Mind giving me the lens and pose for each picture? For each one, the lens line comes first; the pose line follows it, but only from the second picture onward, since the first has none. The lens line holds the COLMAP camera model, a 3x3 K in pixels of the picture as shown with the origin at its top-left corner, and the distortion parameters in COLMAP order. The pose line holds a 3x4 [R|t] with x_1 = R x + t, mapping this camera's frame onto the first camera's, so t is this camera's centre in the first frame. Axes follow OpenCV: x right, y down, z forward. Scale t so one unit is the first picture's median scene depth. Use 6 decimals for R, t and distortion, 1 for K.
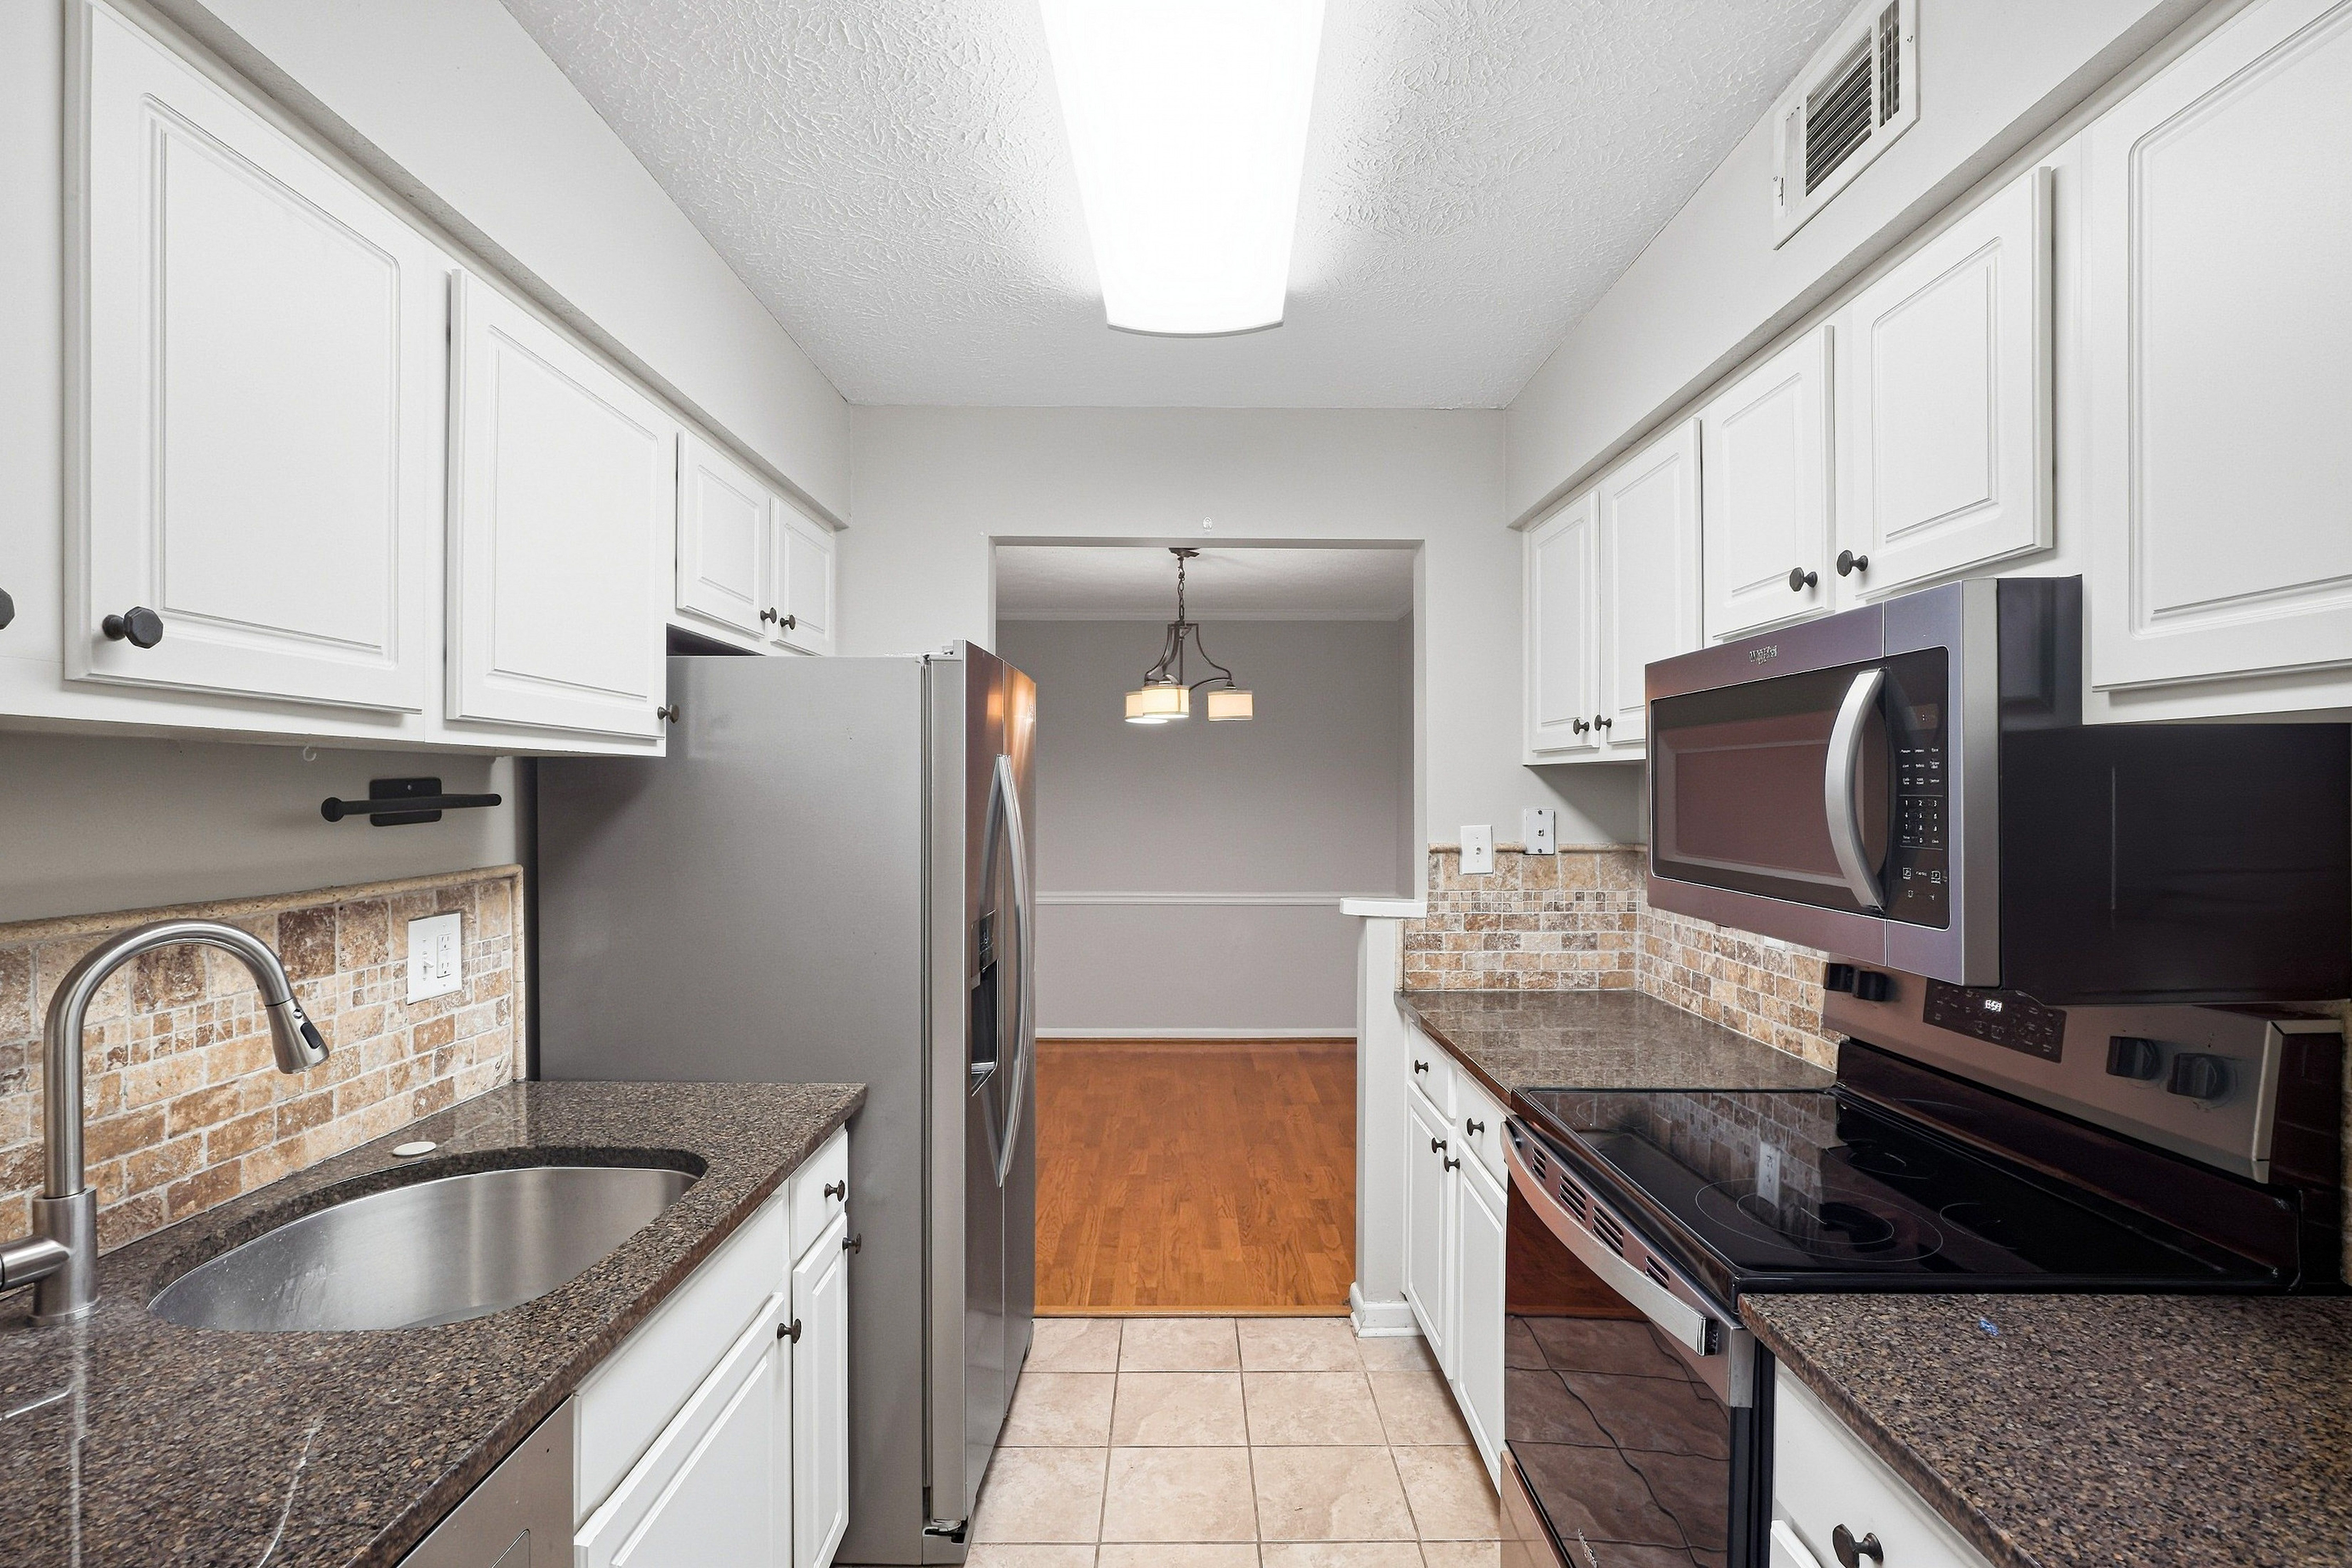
lens RADIAL K [[1123.5, 0, 1176.5], [0, 1123.5, 790.5], [0, 0, 1]] dist [-0.027071, -0.000168]
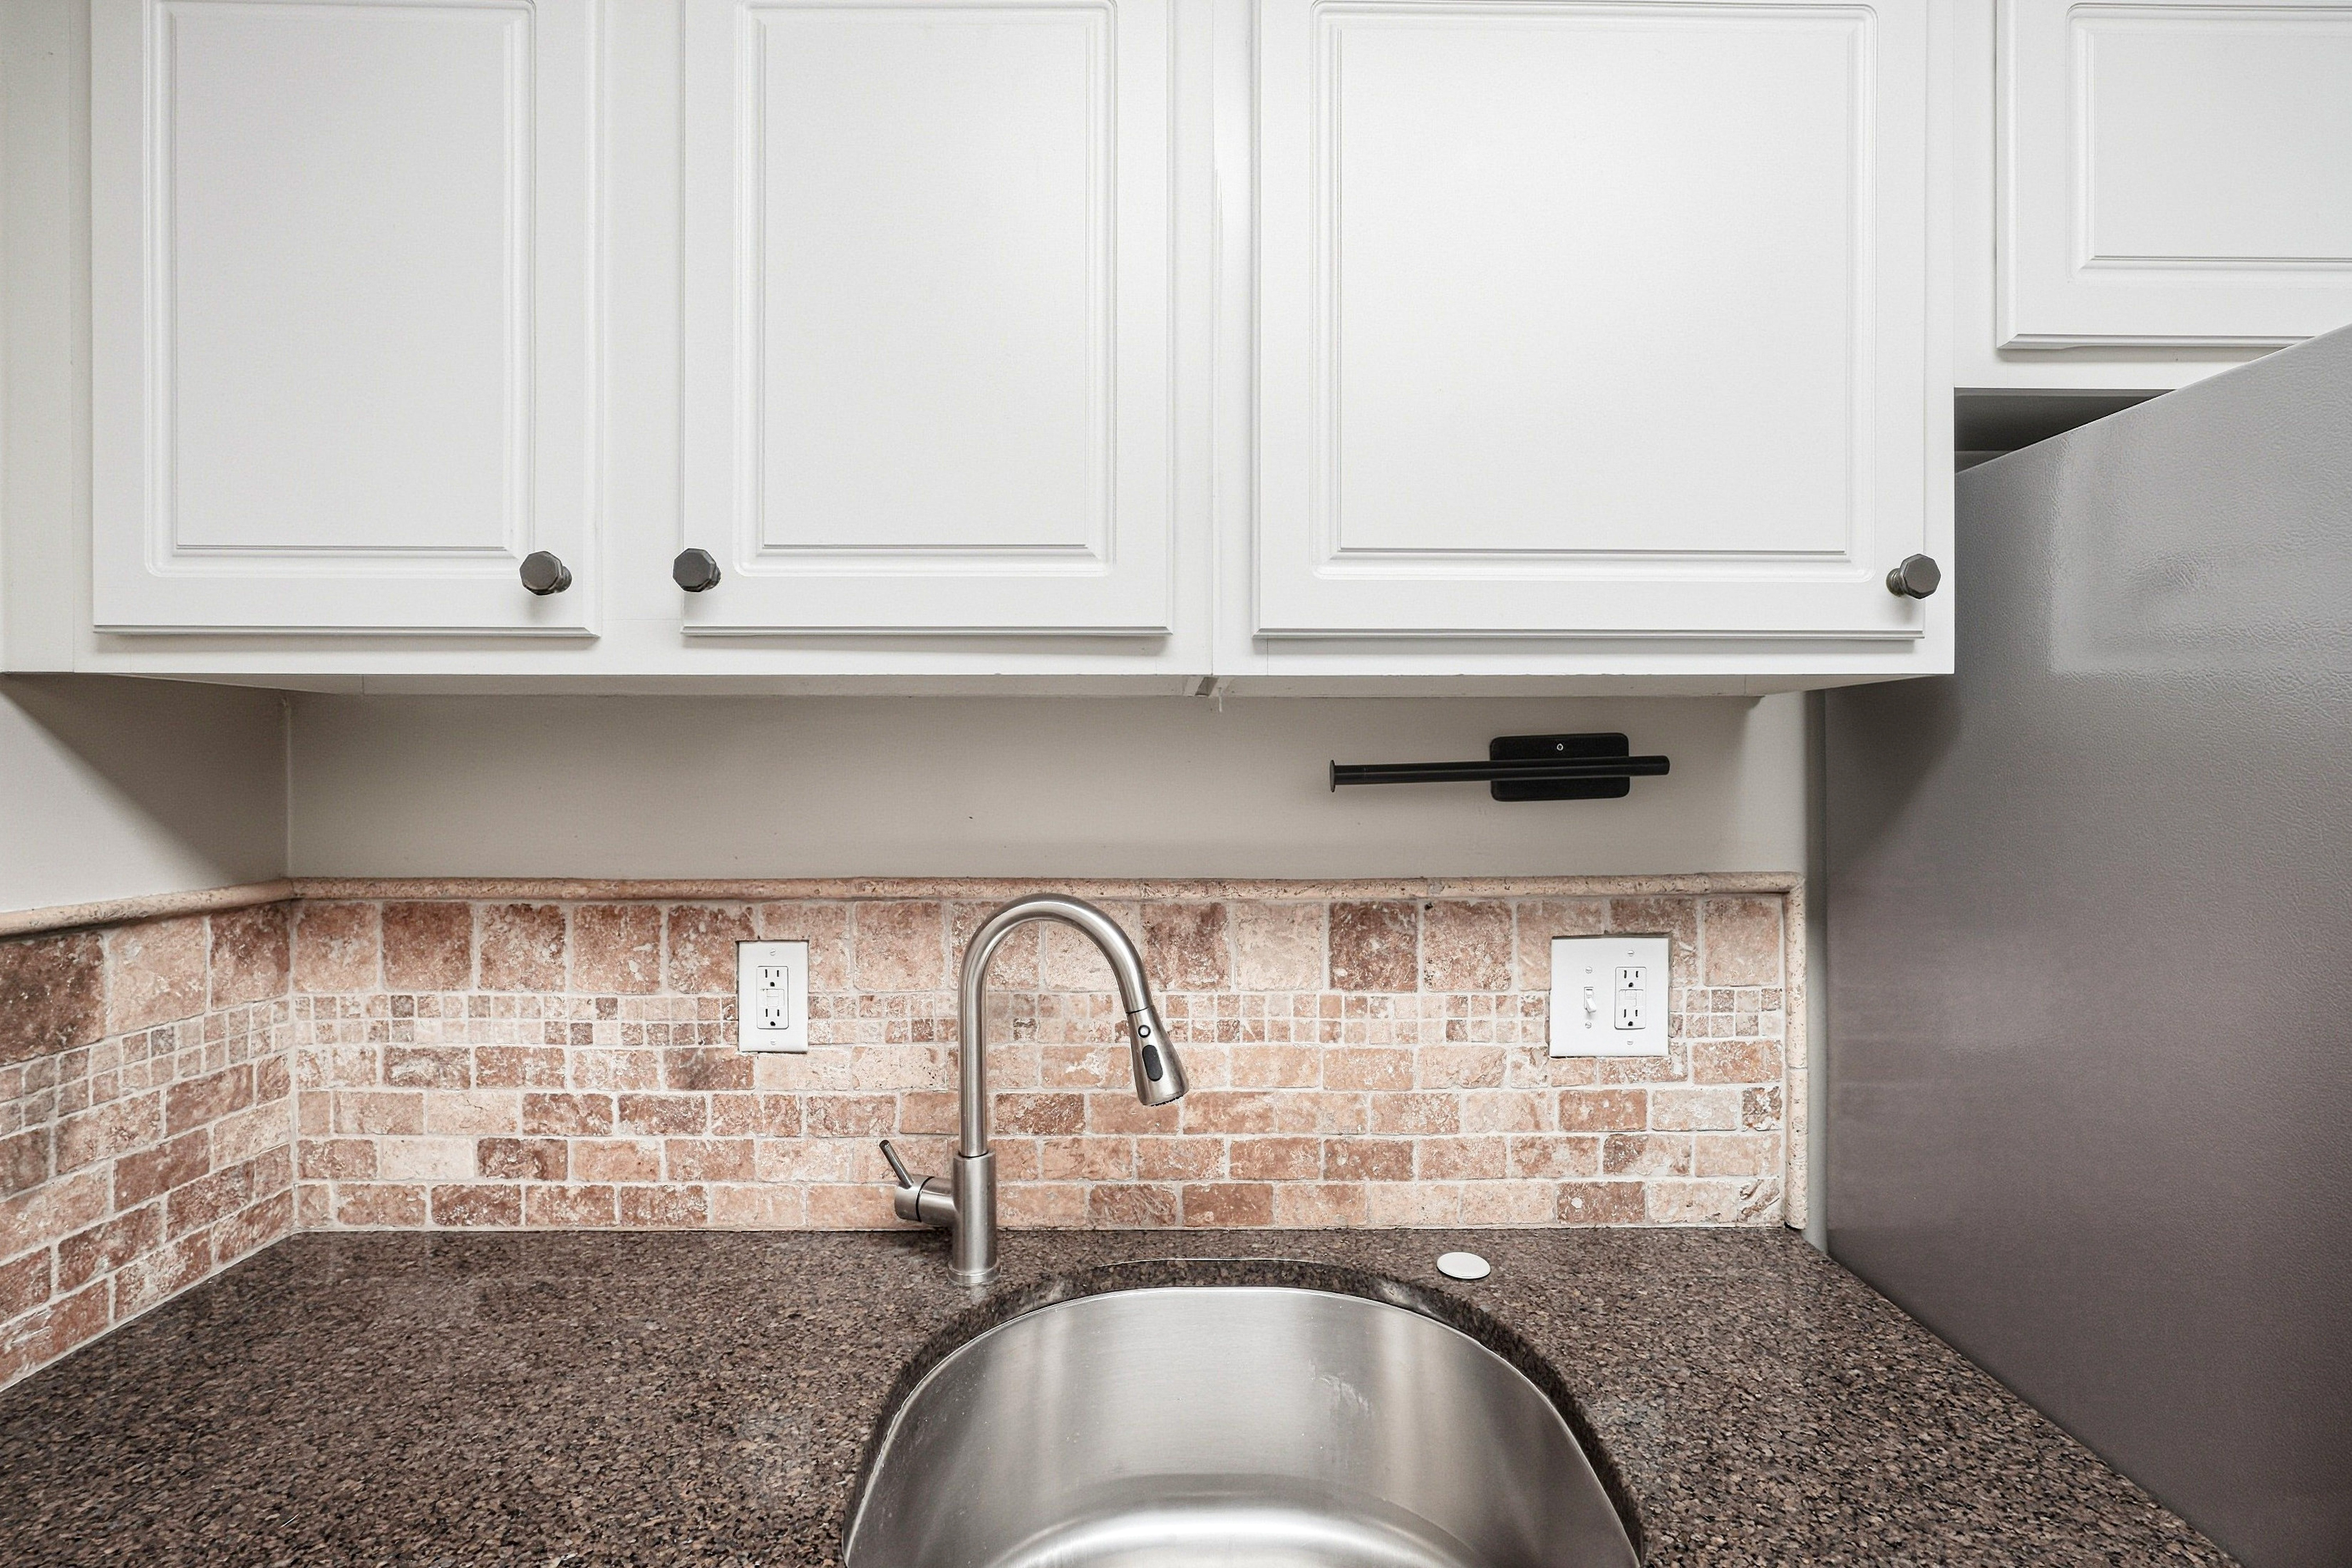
lens RADIAL K [[1123.5, 0, 1178.3], [0, 1123.5, 786.7], [0, 0, 1]] dist [-0.027071, -0.000168]
pose [[0.012237, 0.019753, -0.999730, 0.004926], [0.001995, 0.999802, 0.019779, 0.009344], [0.999923, -0.002237, 0.012195, 0.828387]]
